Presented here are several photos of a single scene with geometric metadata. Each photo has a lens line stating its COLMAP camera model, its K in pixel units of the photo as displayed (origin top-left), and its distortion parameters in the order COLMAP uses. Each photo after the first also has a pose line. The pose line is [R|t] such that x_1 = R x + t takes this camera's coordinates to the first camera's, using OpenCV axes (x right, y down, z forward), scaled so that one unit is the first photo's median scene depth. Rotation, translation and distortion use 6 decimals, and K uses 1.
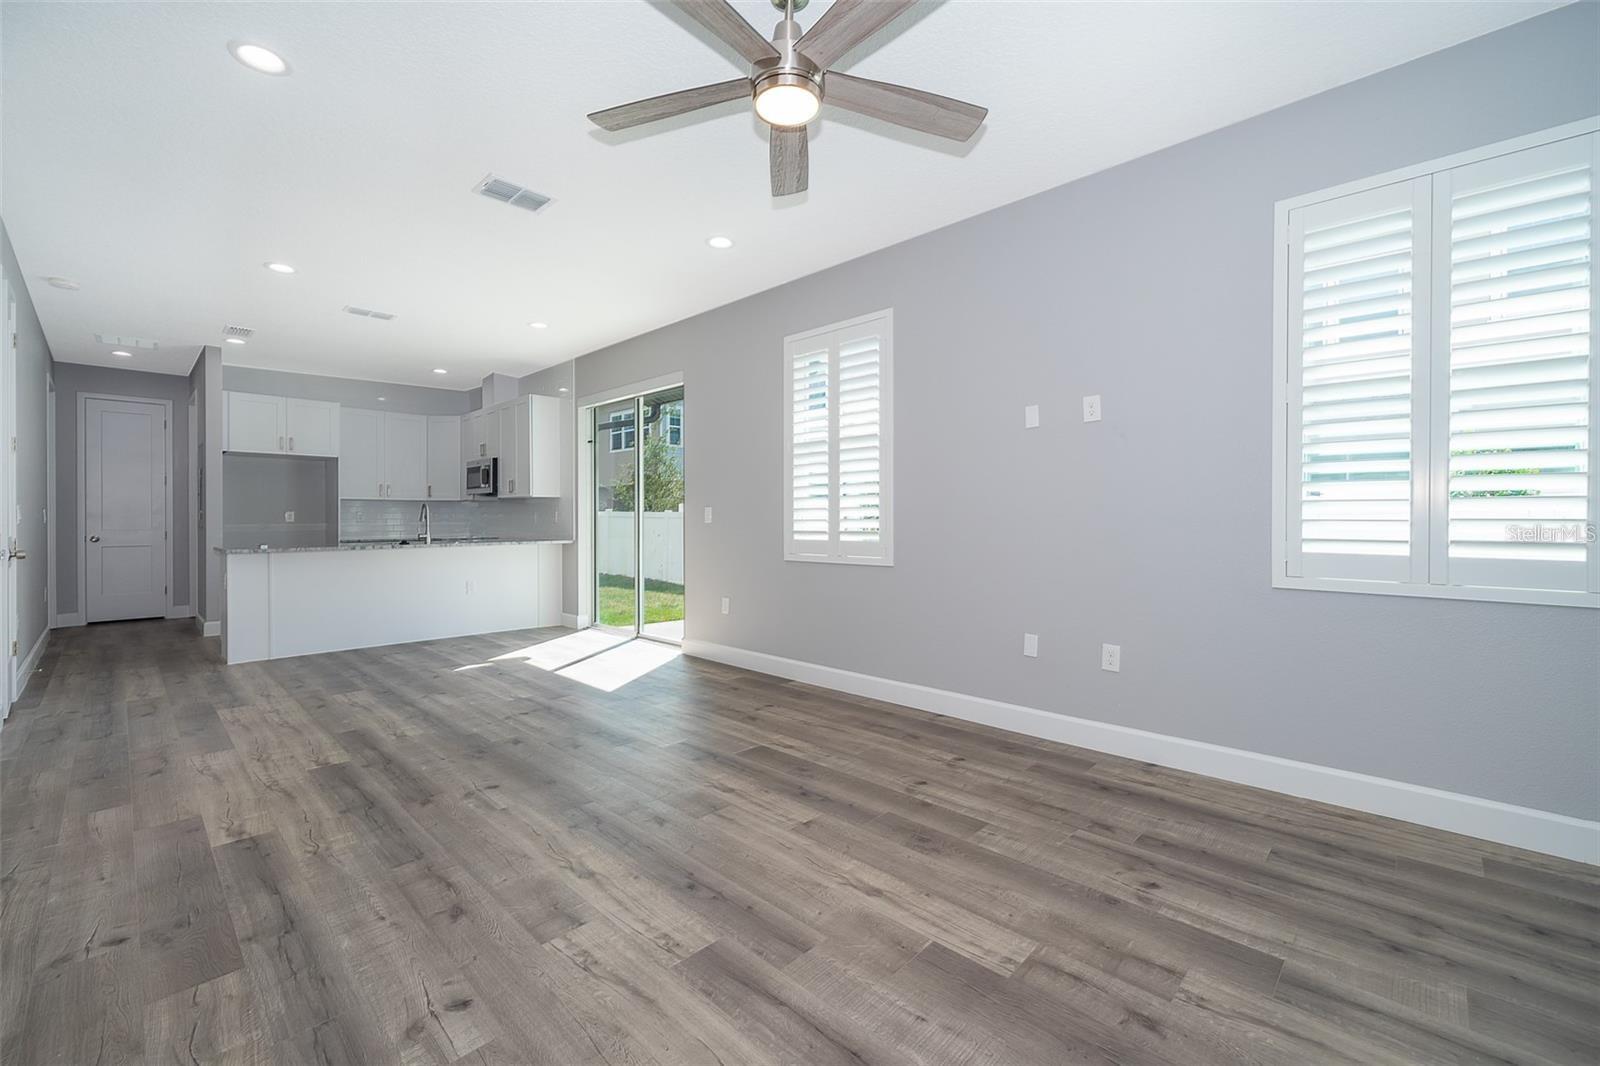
lens RADIAL K [[652.4, 0, 806.2], [0, 652.4, 525.4], [0, 0, 1]] dist [-0.000779, 0.000239]
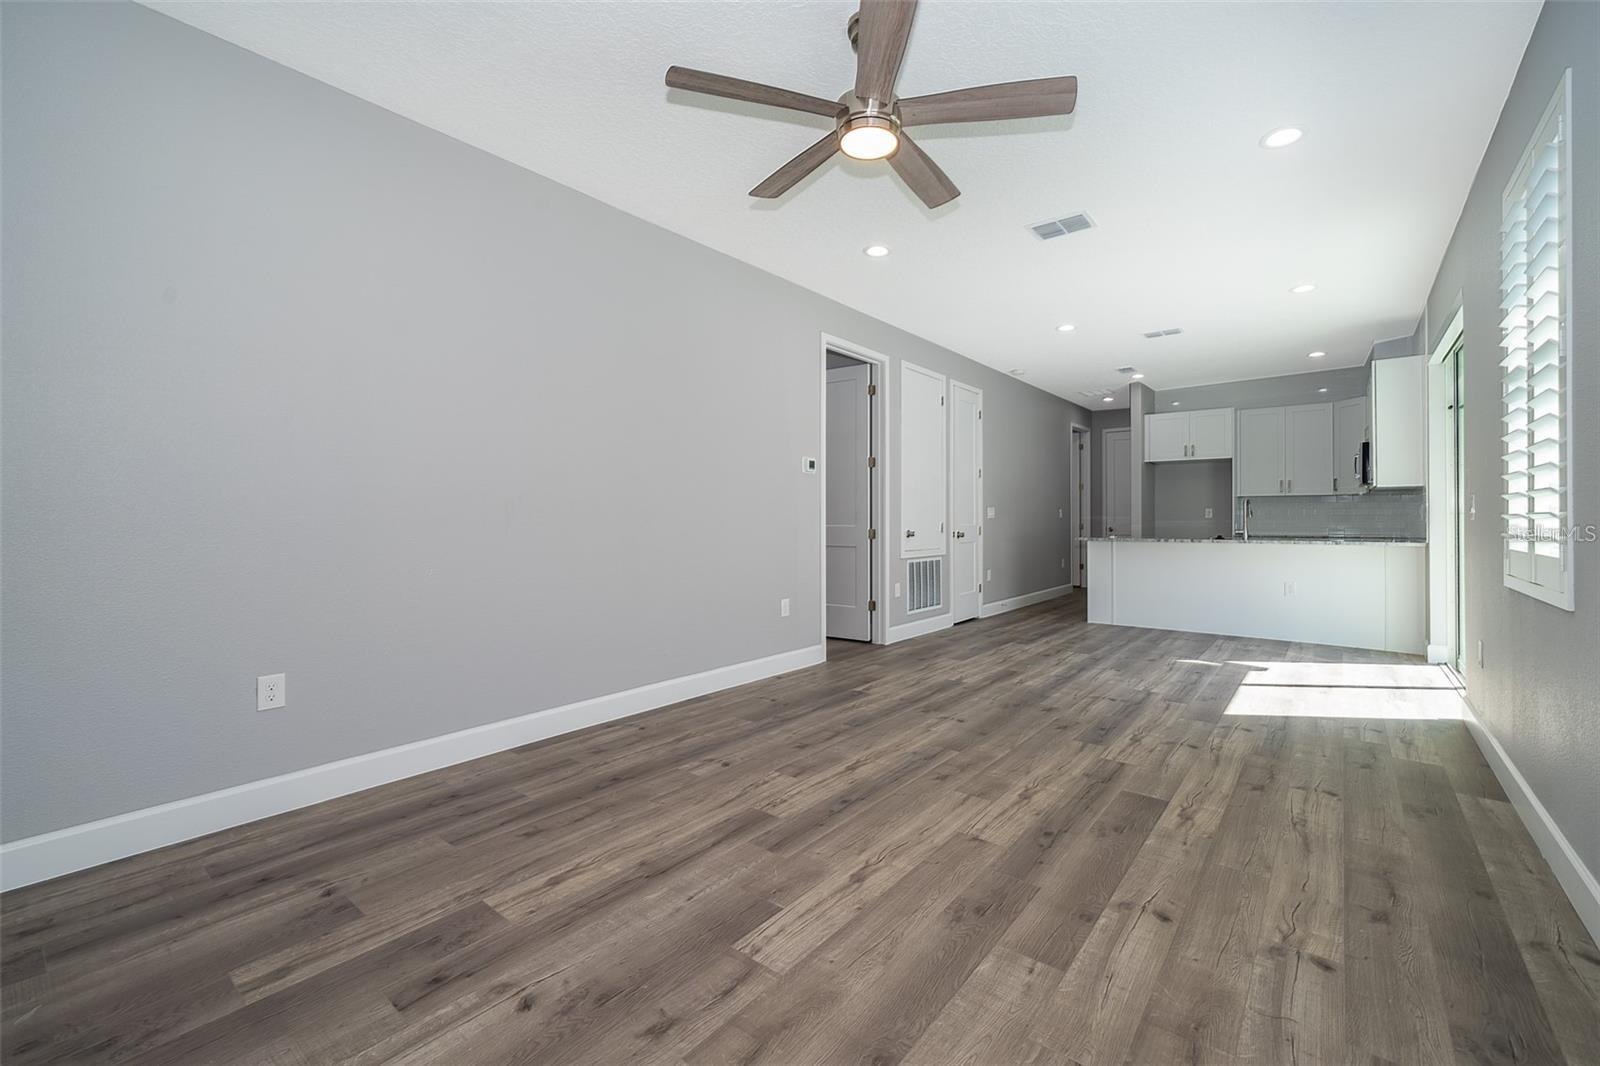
lens RADIAL K [[672.8, 0, 842.6], [0, 672.8, 513.6], [0, 0, 1]] dist [0.000216, -0.000012]
pose [[0.107688, -0.005935, -0.994167, 0.646544], [-0.006745, 0.999955, -0.006700, -0.001071], [0.994162, 0.007427, 0.107643, 0.481811]]
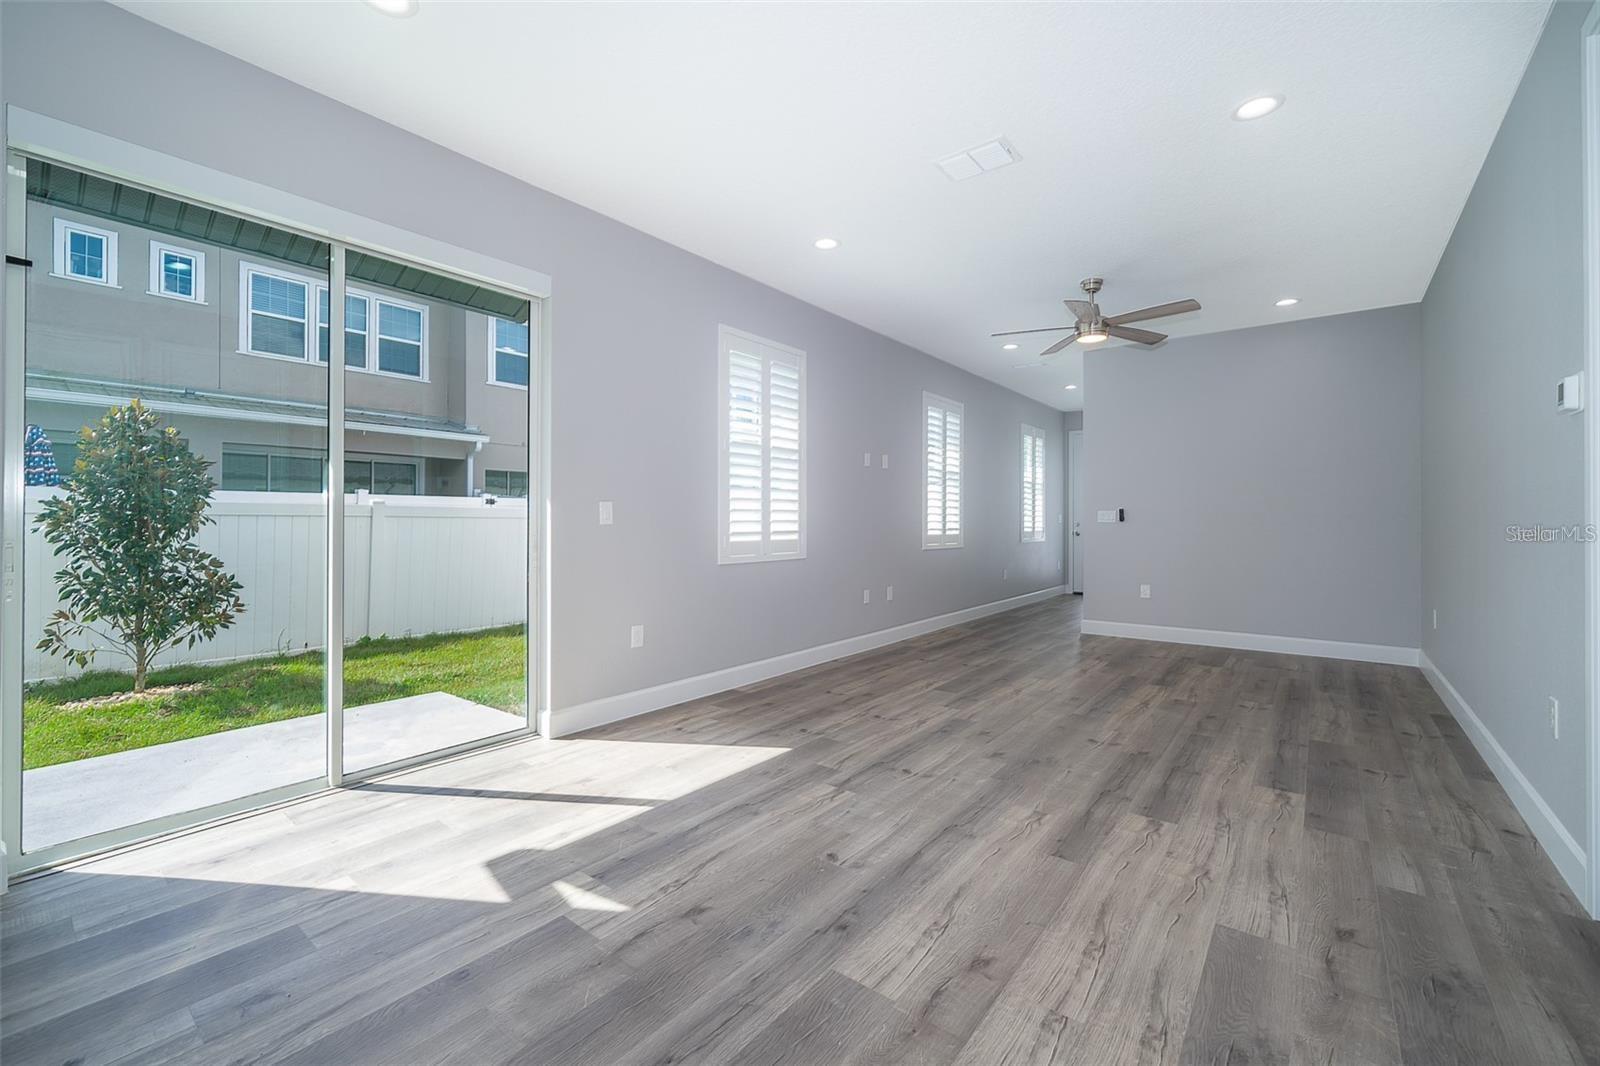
lens RADIAL K [[652.4, 0, 806.2], [0, 652.4, 525.4], [0, 0, 1]] dist [-0.000779, 0.000239]
pose [[-0.088660, -0.002634, 0.996058, -1.277208], [0.007818, 0.999964, 0.003340, -0.005665], [-0.996031, 0.008083, -0.088636, 1.273106]]
